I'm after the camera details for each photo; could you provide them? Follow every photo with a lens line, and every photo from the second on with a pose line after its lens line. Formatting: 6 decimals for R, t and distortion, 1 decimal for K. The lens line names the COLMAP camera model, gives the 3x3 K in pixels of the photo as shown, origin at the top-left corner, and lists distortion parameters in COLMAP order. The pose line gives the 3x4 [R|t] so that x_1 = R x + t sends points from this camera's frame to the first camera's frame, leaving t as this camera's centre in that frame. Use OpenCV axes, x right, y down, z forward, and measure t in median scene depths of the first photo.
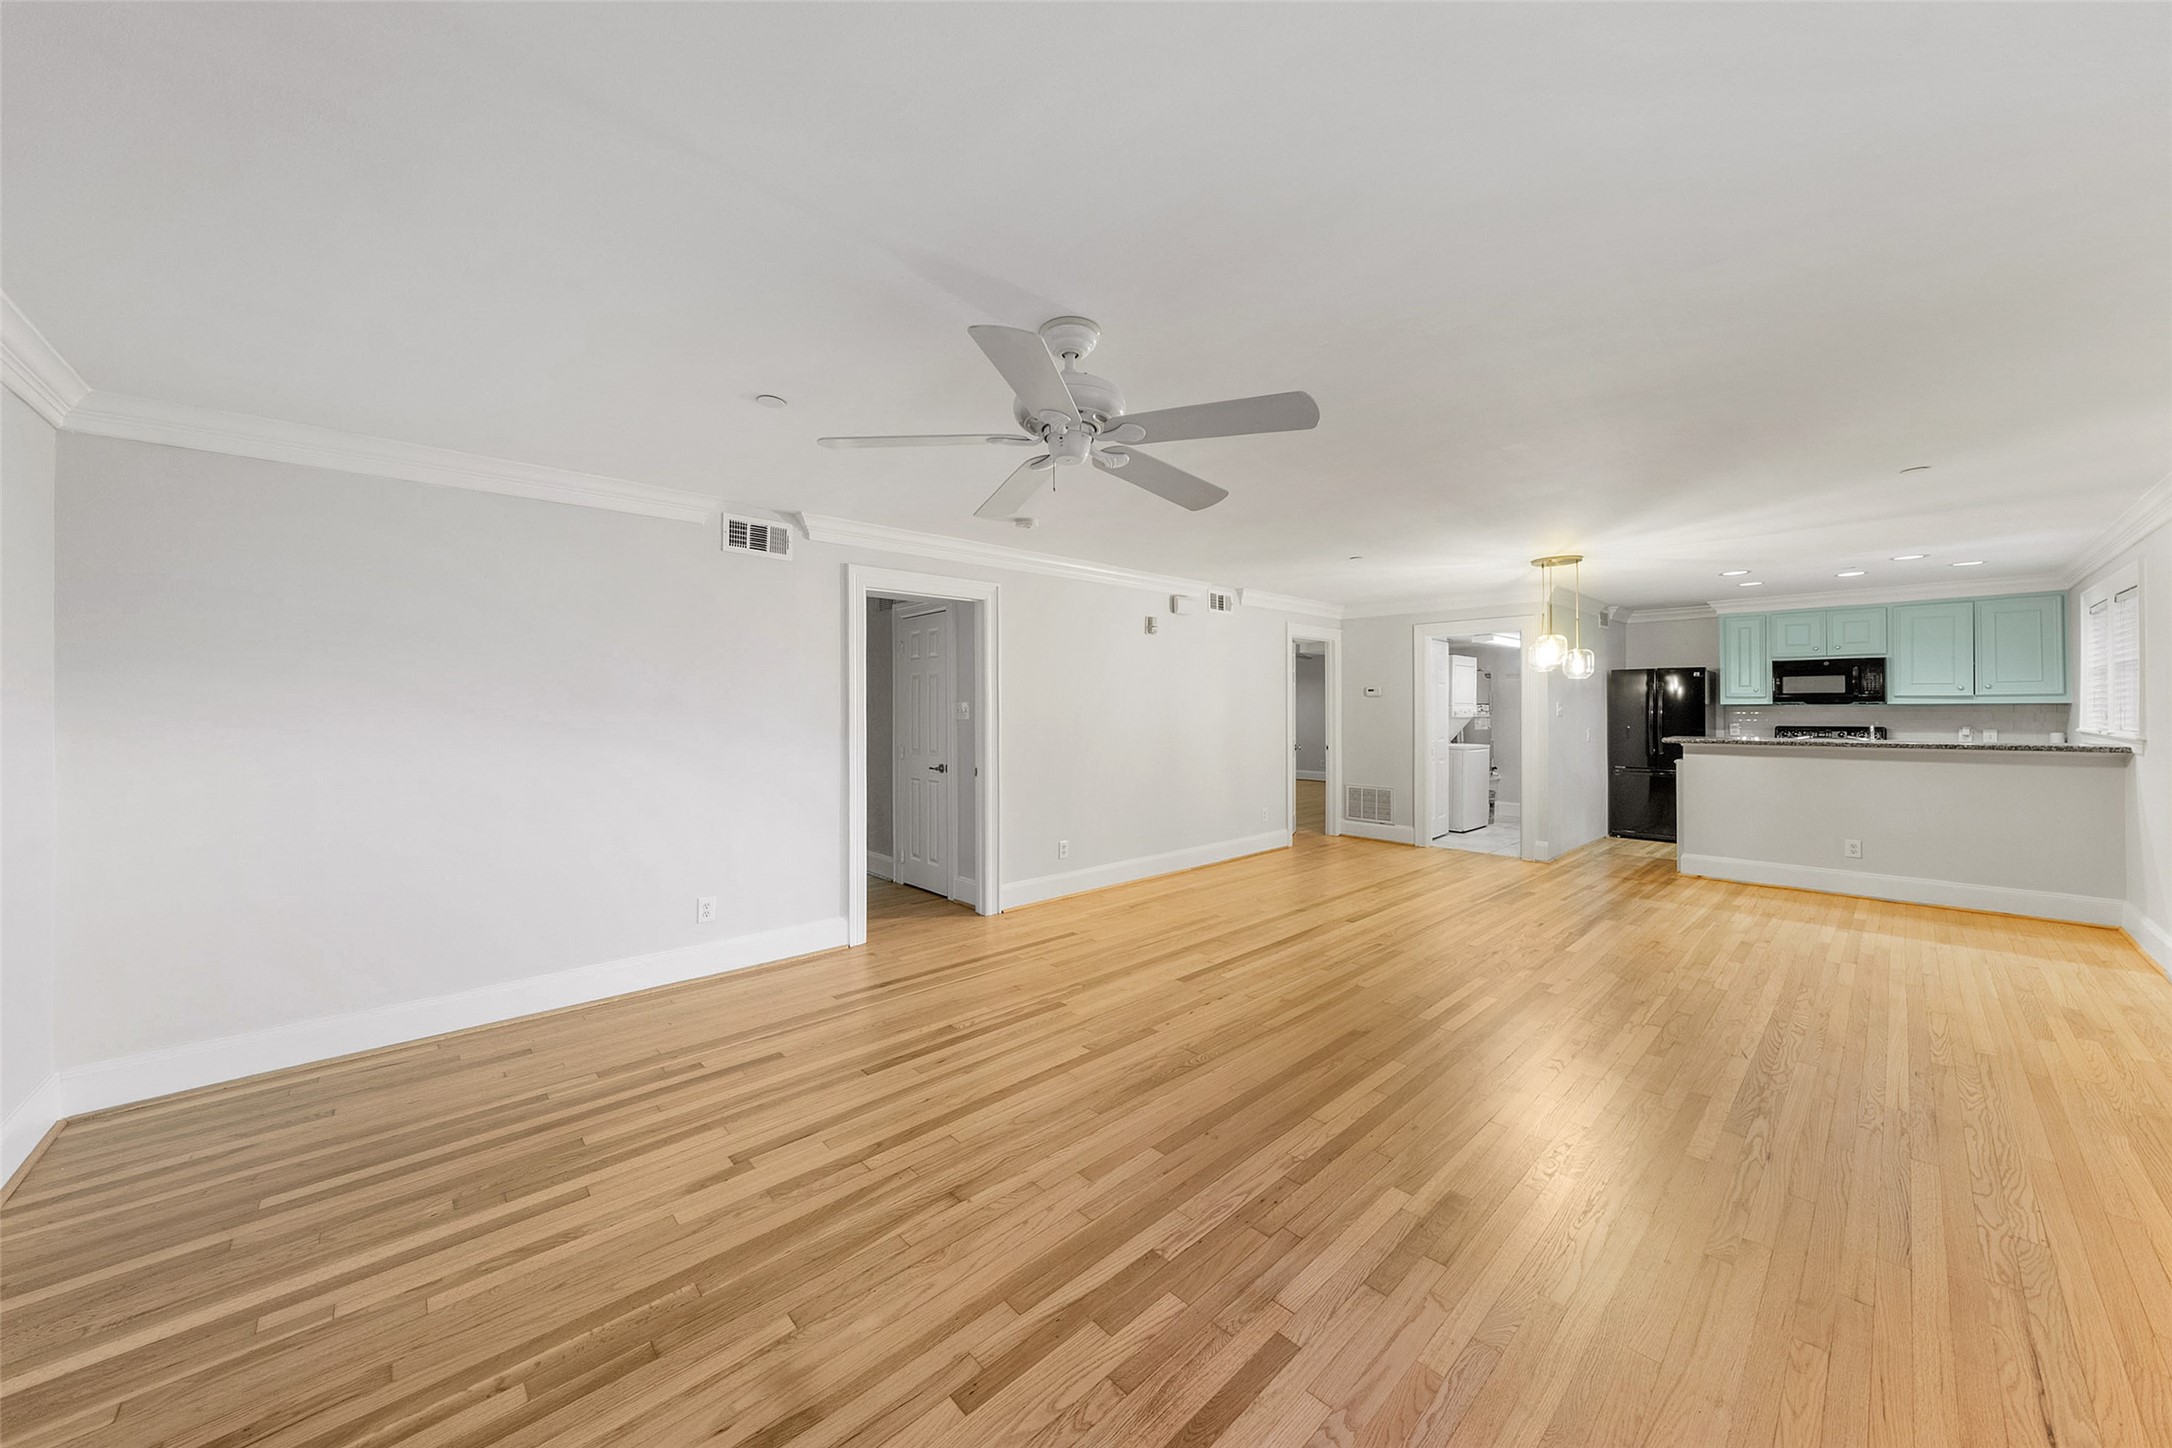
lens RADIAL K [[743.8, 0, 1096.5], [0, 743.8, 697.6], [0, 0, 1]] dist [-0.006622, 0.000883]
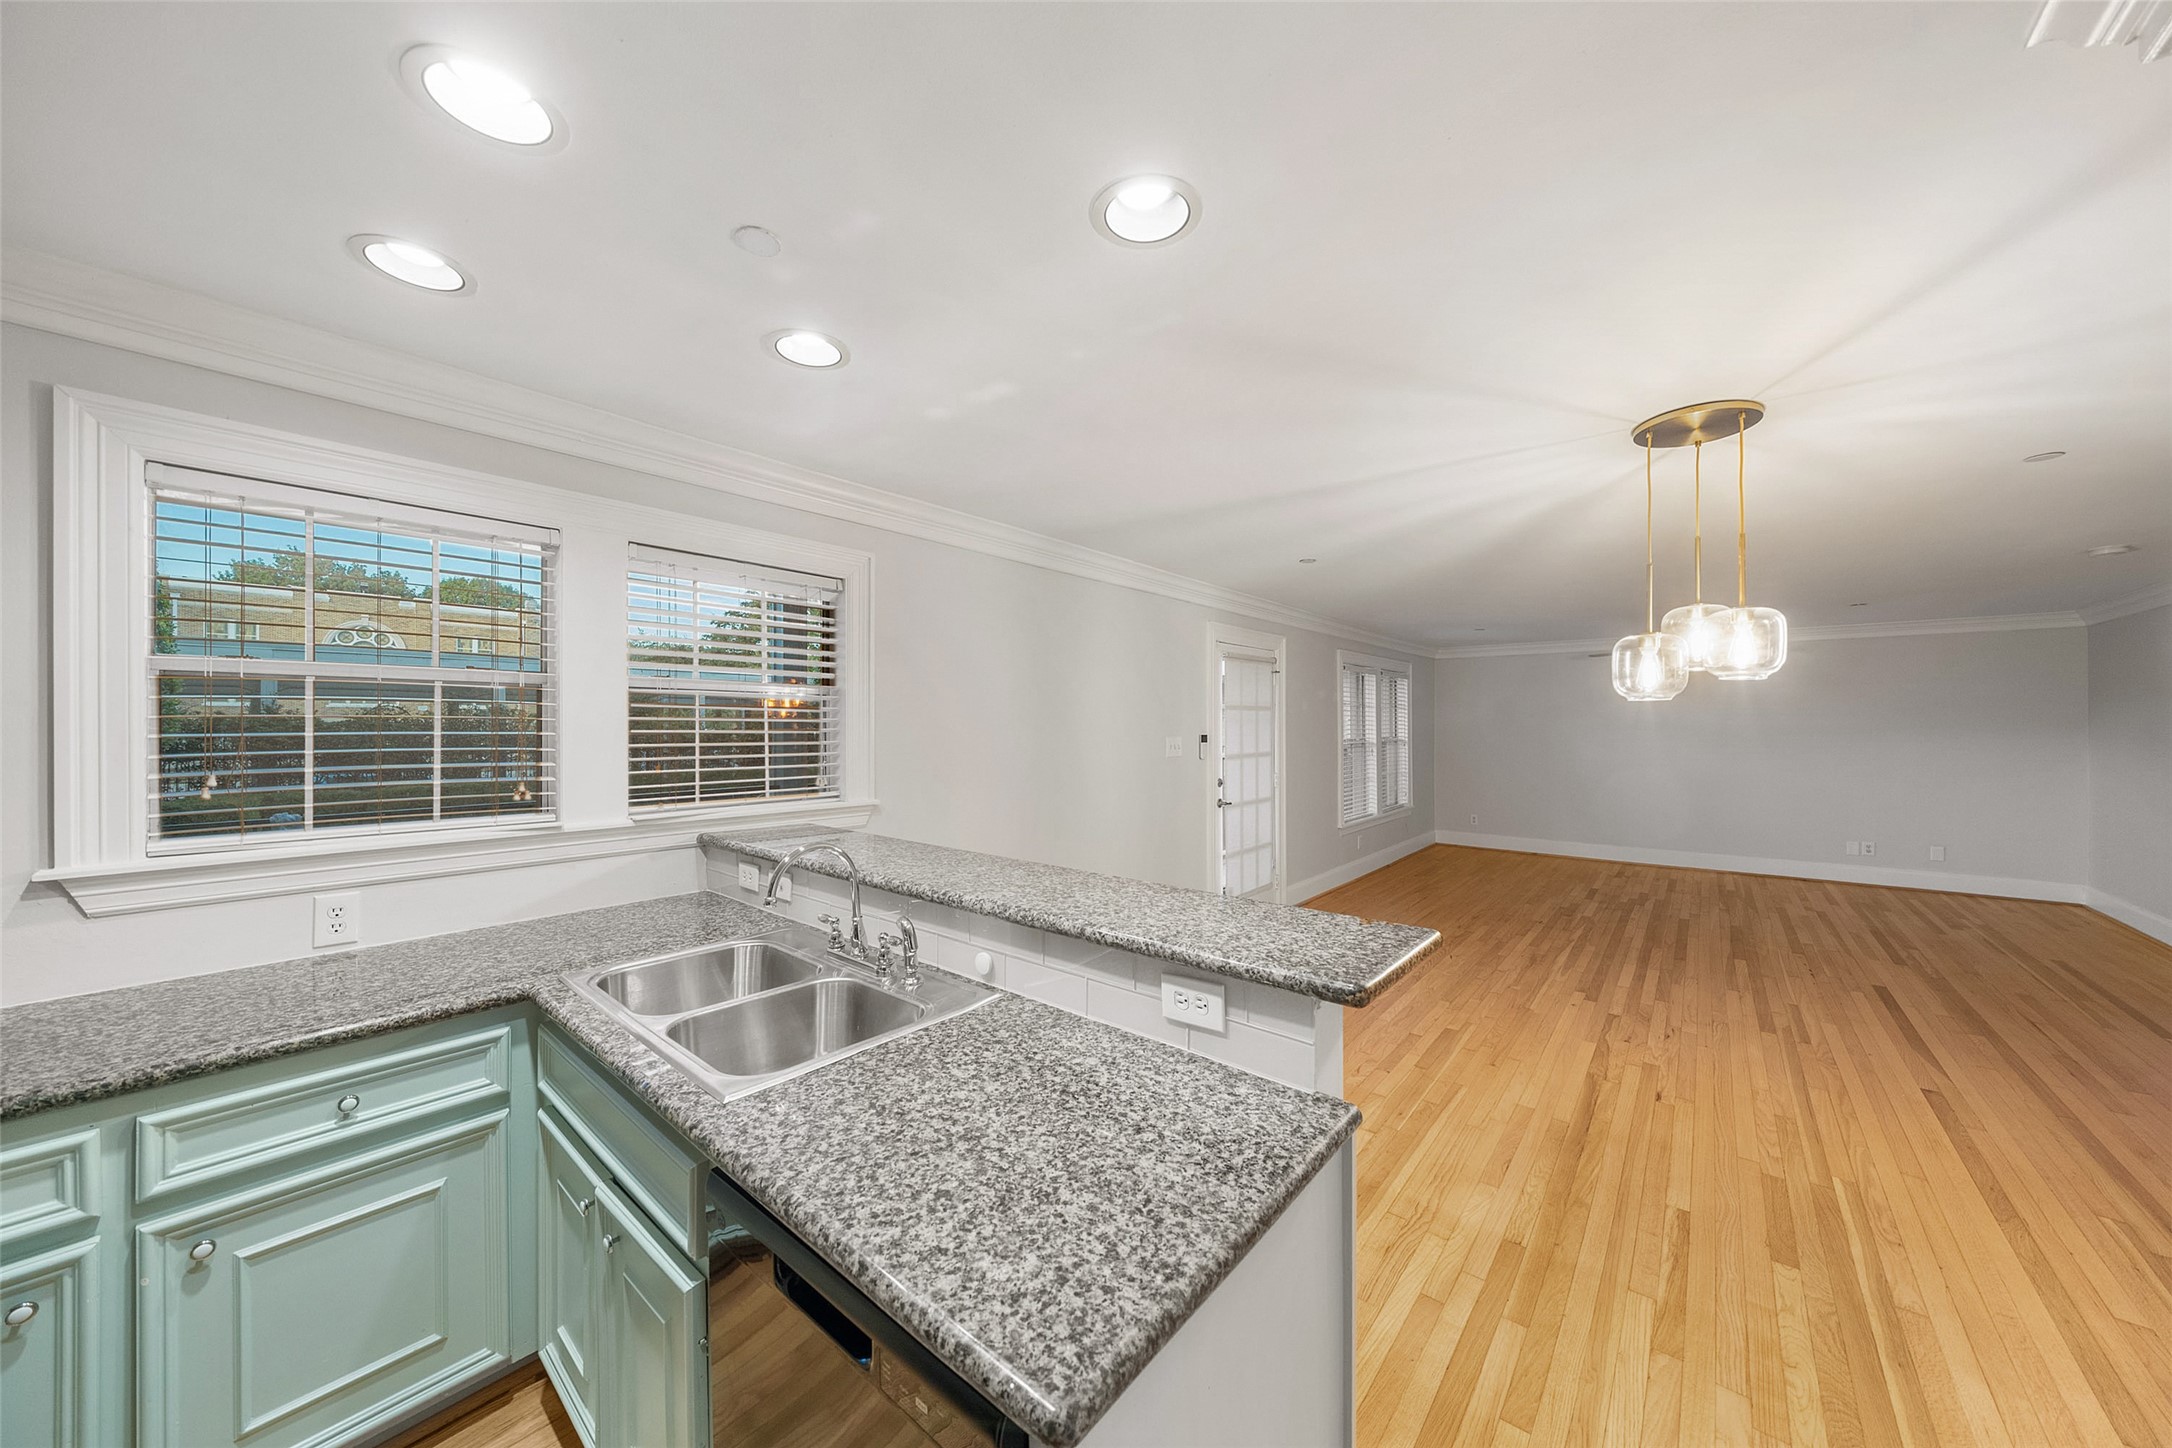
lens RADIAL K [[743.8, 0, 1088.3], [0, 743.8, 724.1], [0, 0, 1]] dist [-0.006622, 0.000883]
pose [[-0.991685, 0.001473, -0.128681, 1.097580], [0.003381, 0.999888, -0.014609, -0.007908], [0.128645, -0.014922, -0.991578, 1.477412]]
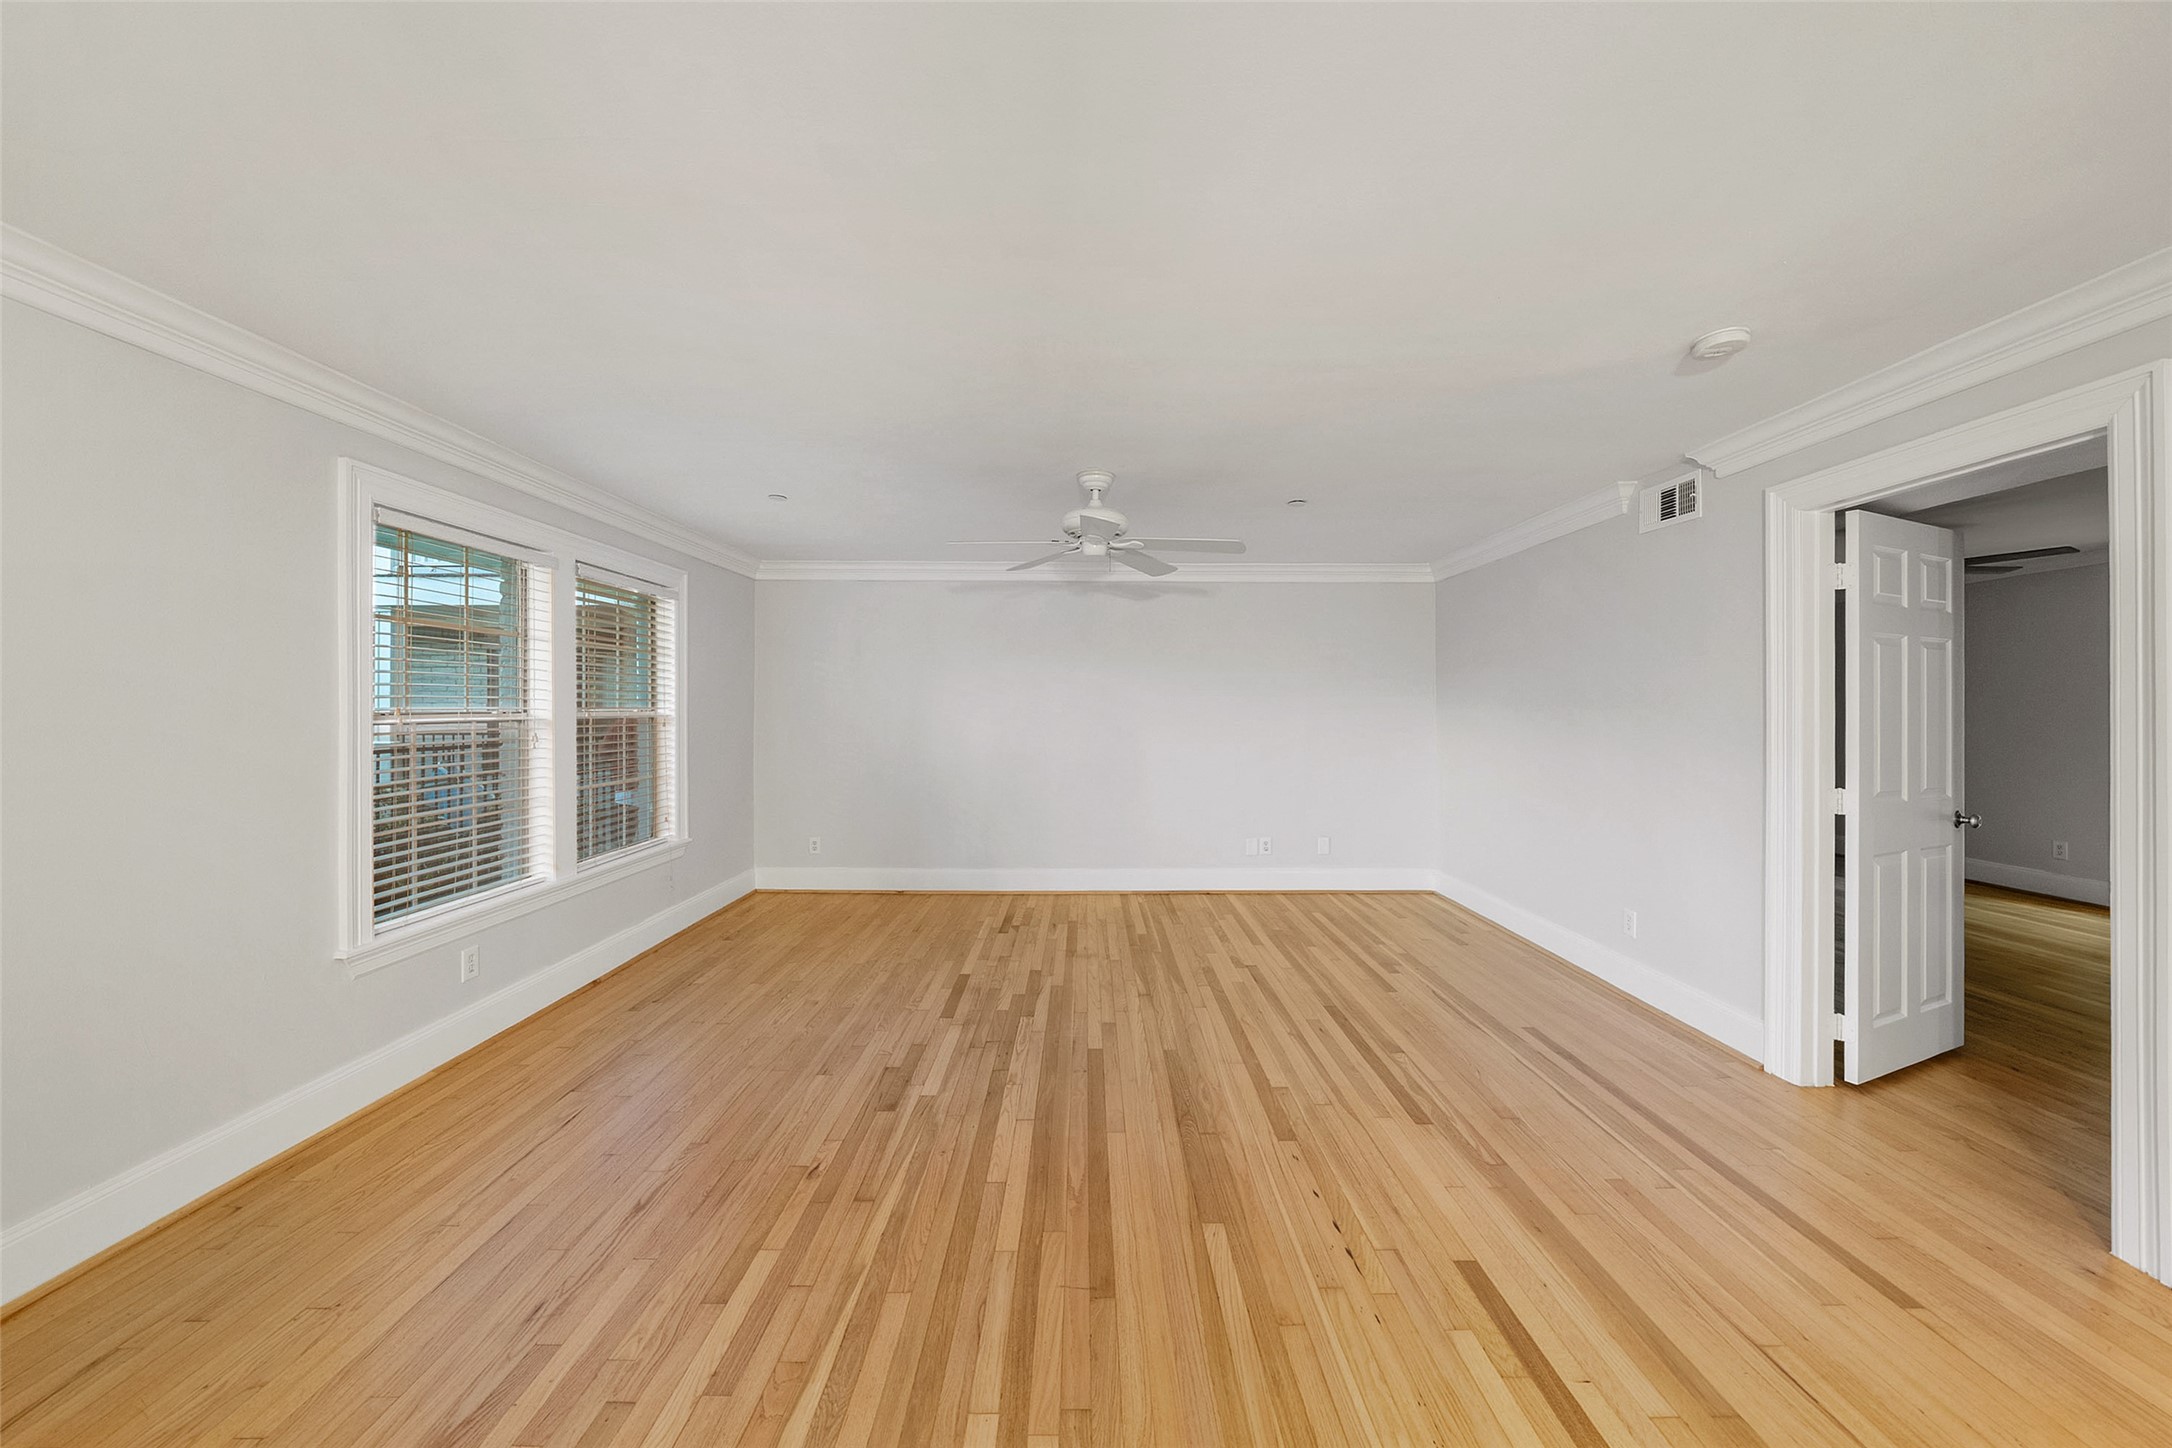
lens RADIAL K [[743.8, 0, 1071.8], [0, 743.8, 711.2], [0, 0, 1]] dist [-0.006622, 0.000883]
pose [[-0.691077, 0.005150, -0.722763, 0.482001], [0.011603, 0.999925, -0.003969, 0.010014], [0.722688, -0.011129, -0.691085, 0.860192]]
